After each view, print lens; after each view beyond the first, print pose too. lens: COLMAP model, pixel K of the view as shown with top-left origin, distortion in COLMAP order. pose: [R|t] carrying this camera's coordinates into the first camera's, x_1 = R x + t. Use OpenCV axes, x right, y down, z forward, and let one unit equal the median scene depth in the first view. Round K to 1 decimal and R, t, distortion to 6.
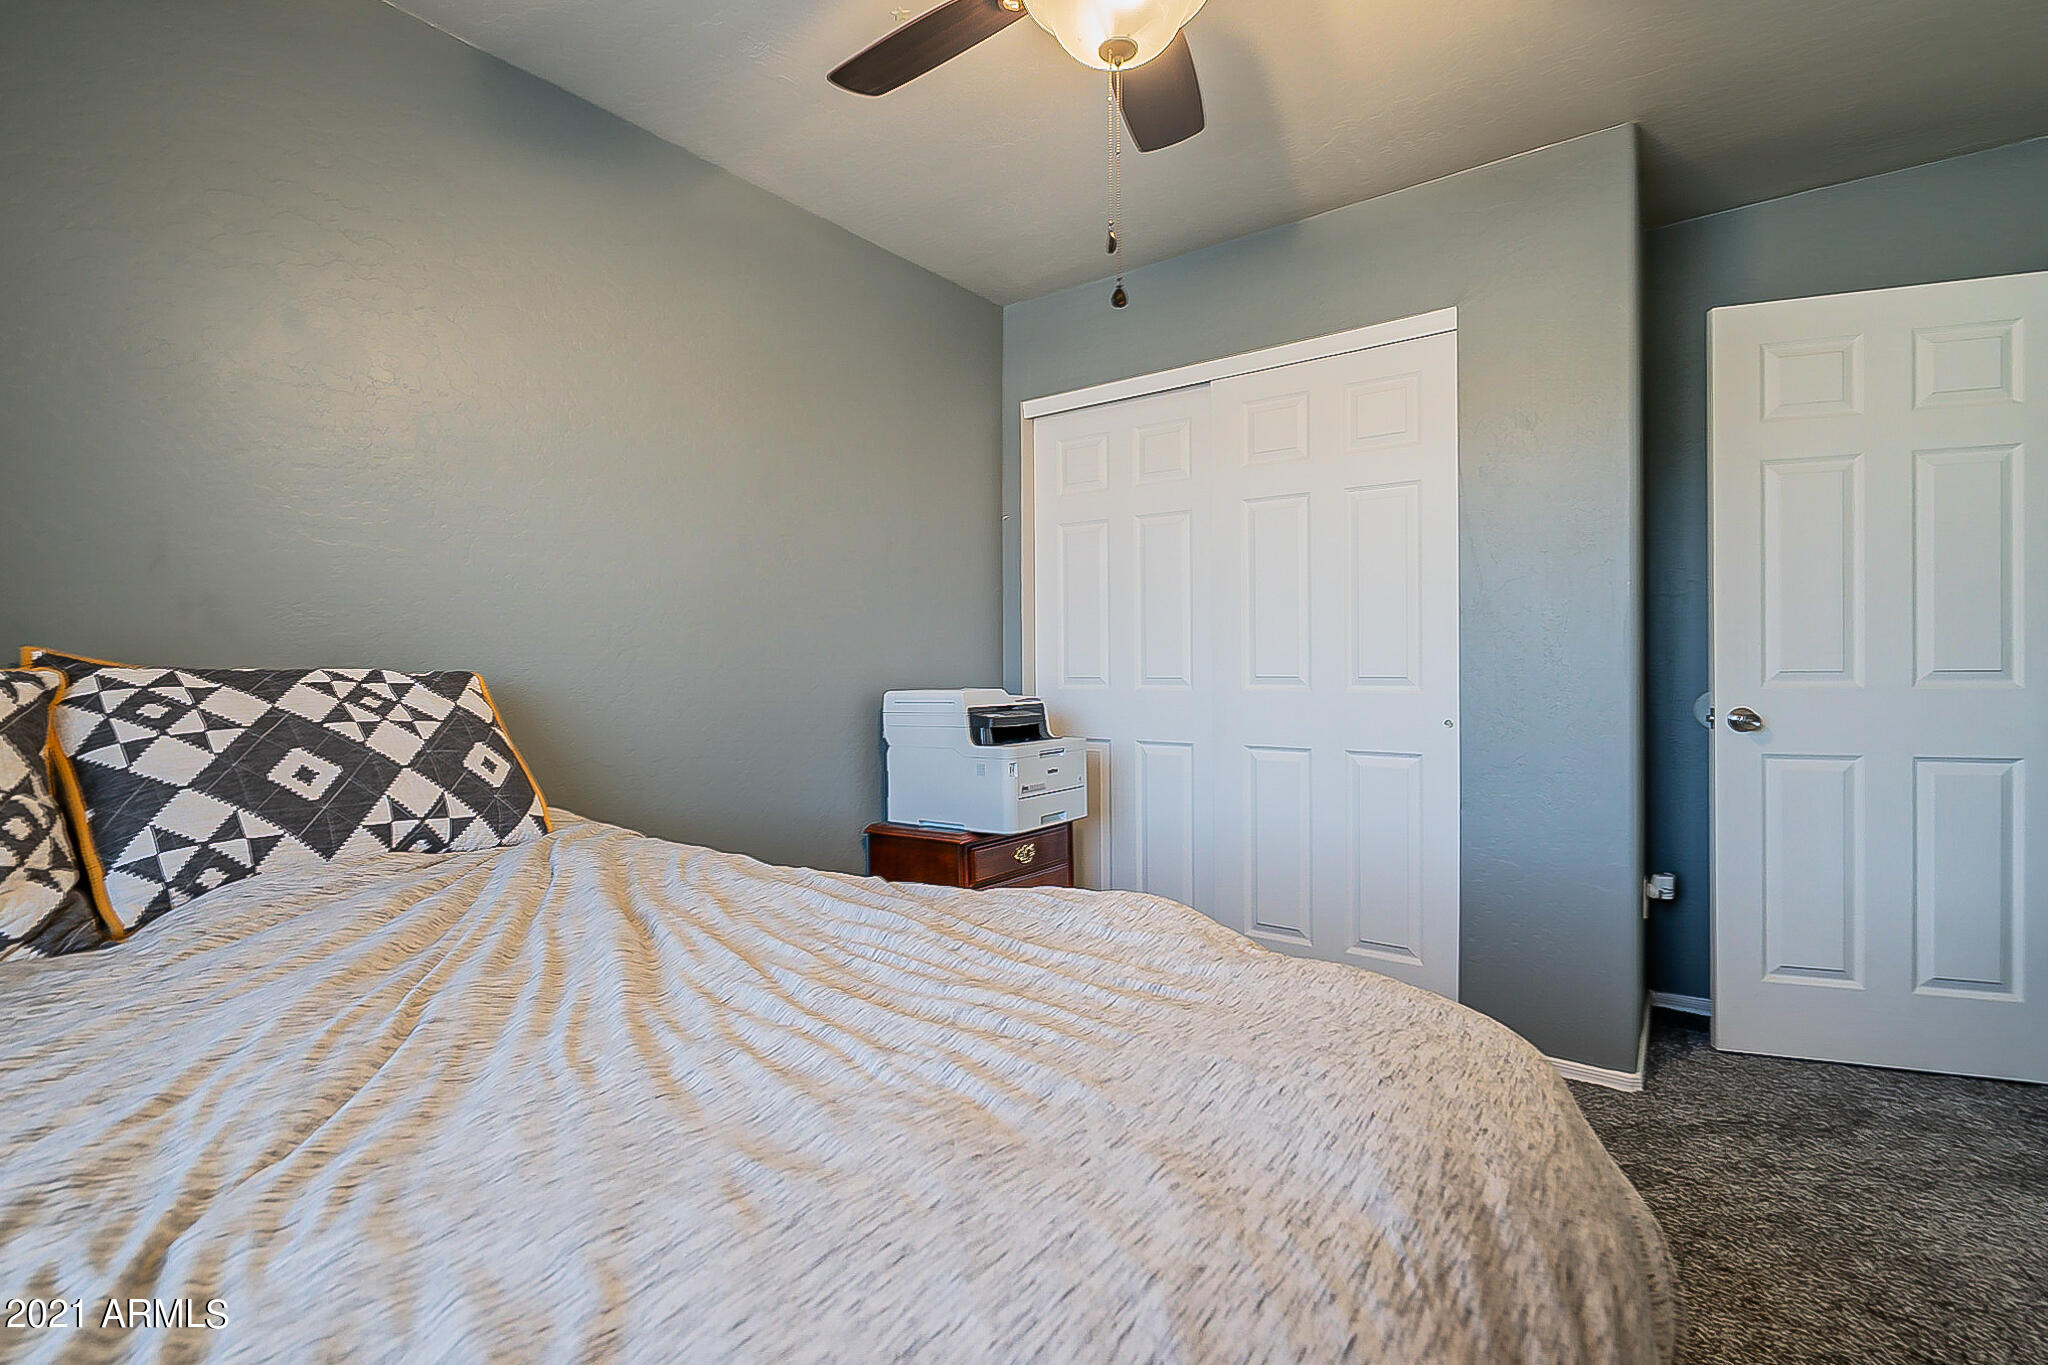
lens RADIAL K [[941.6, 0, 1022.8], [0, 941.6, 677.2], [0, 0, 1]] dist [-0.001171, 0.000223]
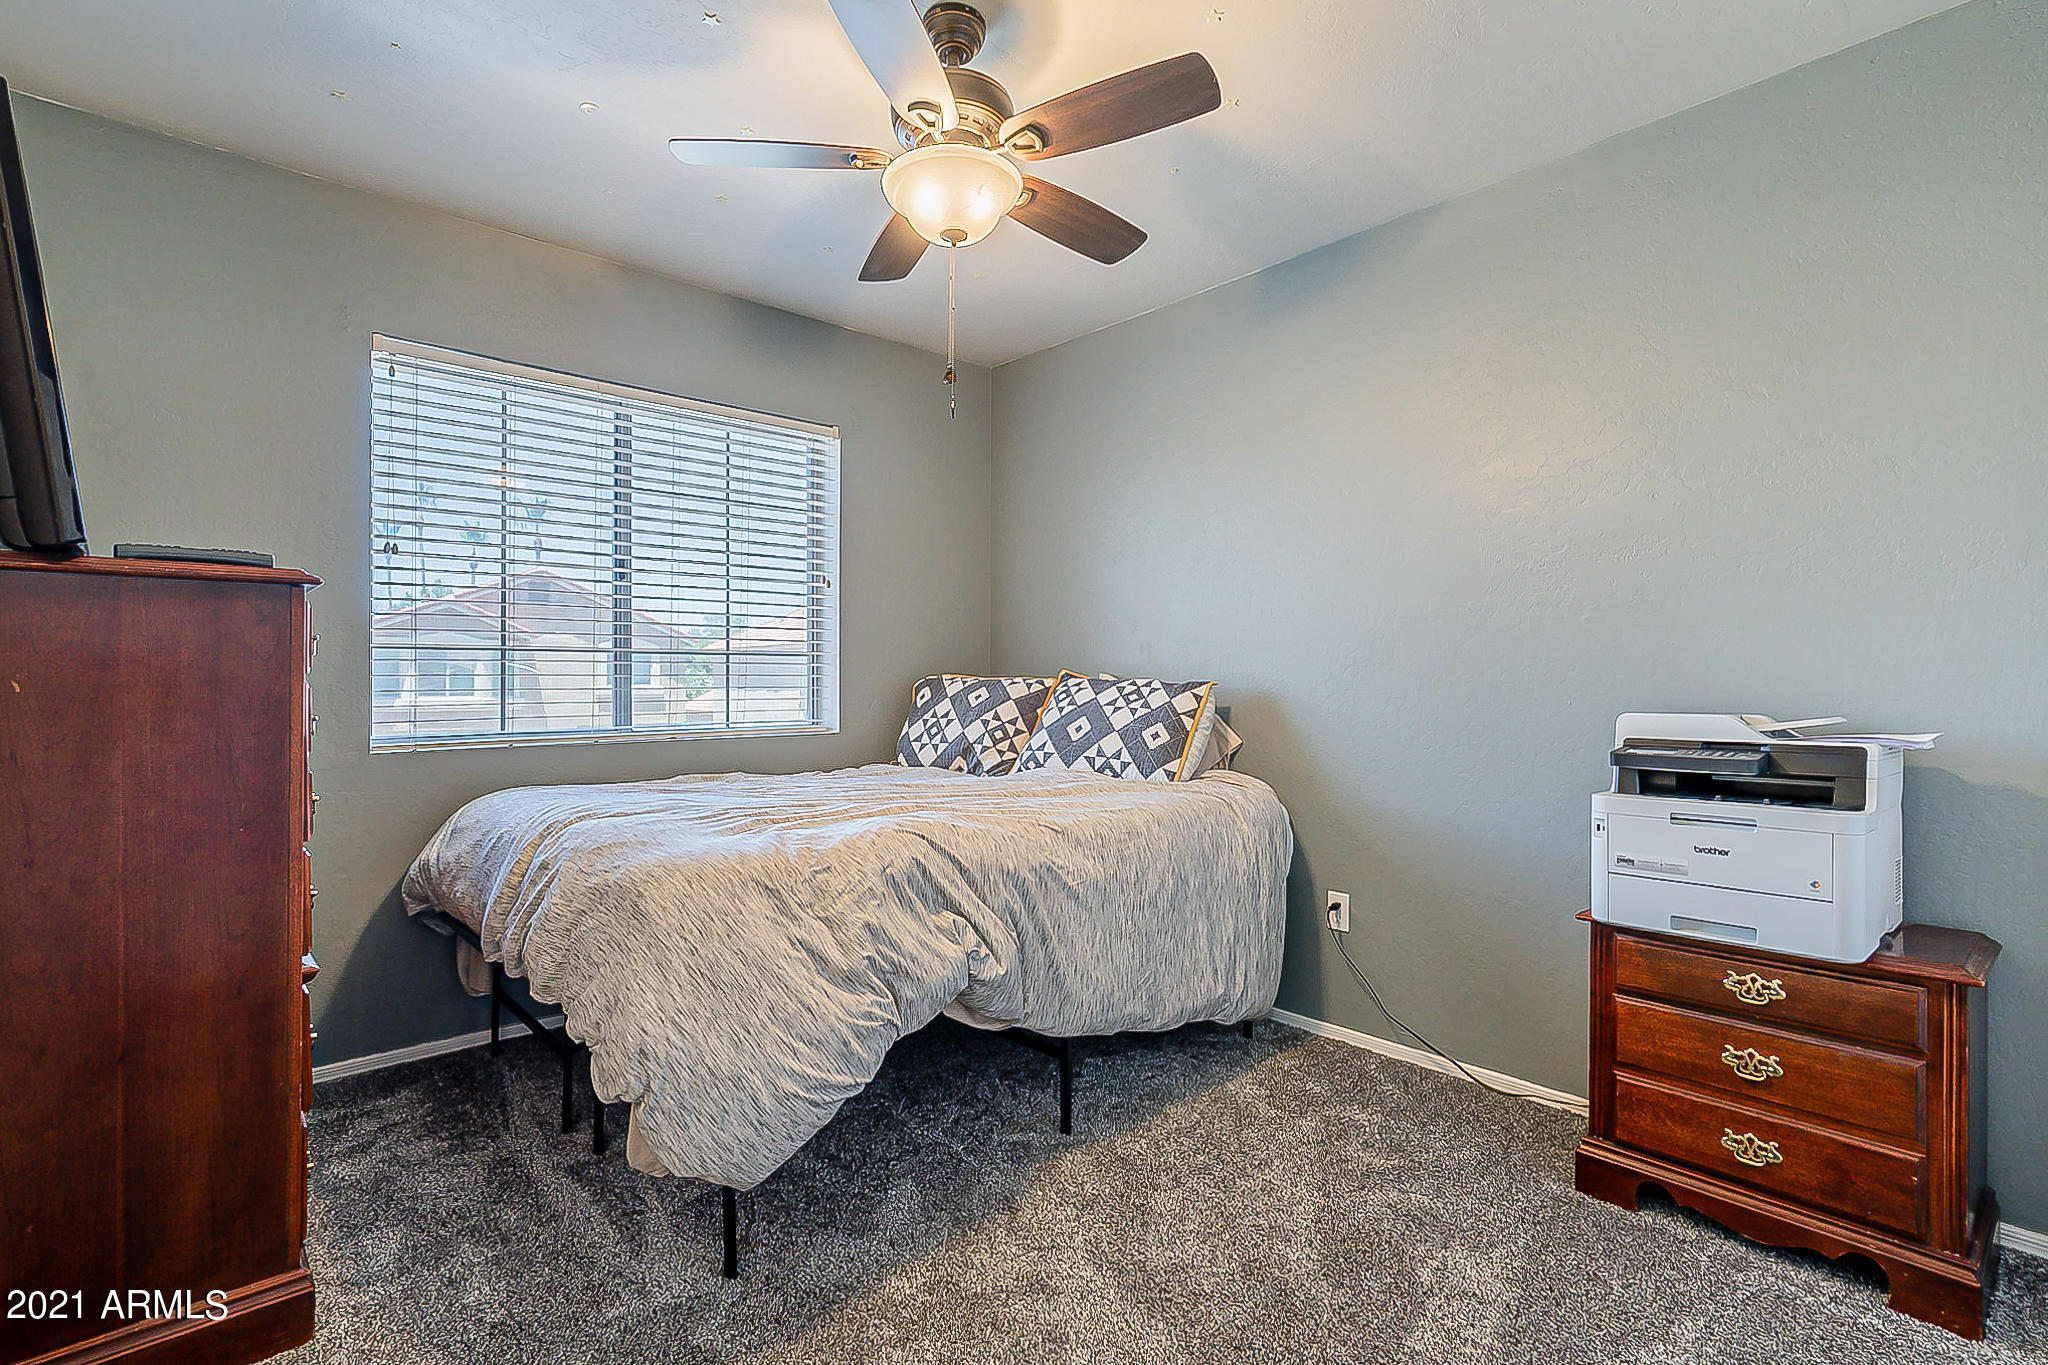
lens RADIAL K [[941.6, 0, 1022.8], [0, 941.6, 677.2], [0, 0, 1]] dist [-0.001171, 0.000223]
pose [[-0.199430, 0.002073, -0.979910, 1.256164], [-0.008952, 0.999952, 0.003937, -0.020383], [0.979871, 0.009557, -0.199402, 1.190467]]
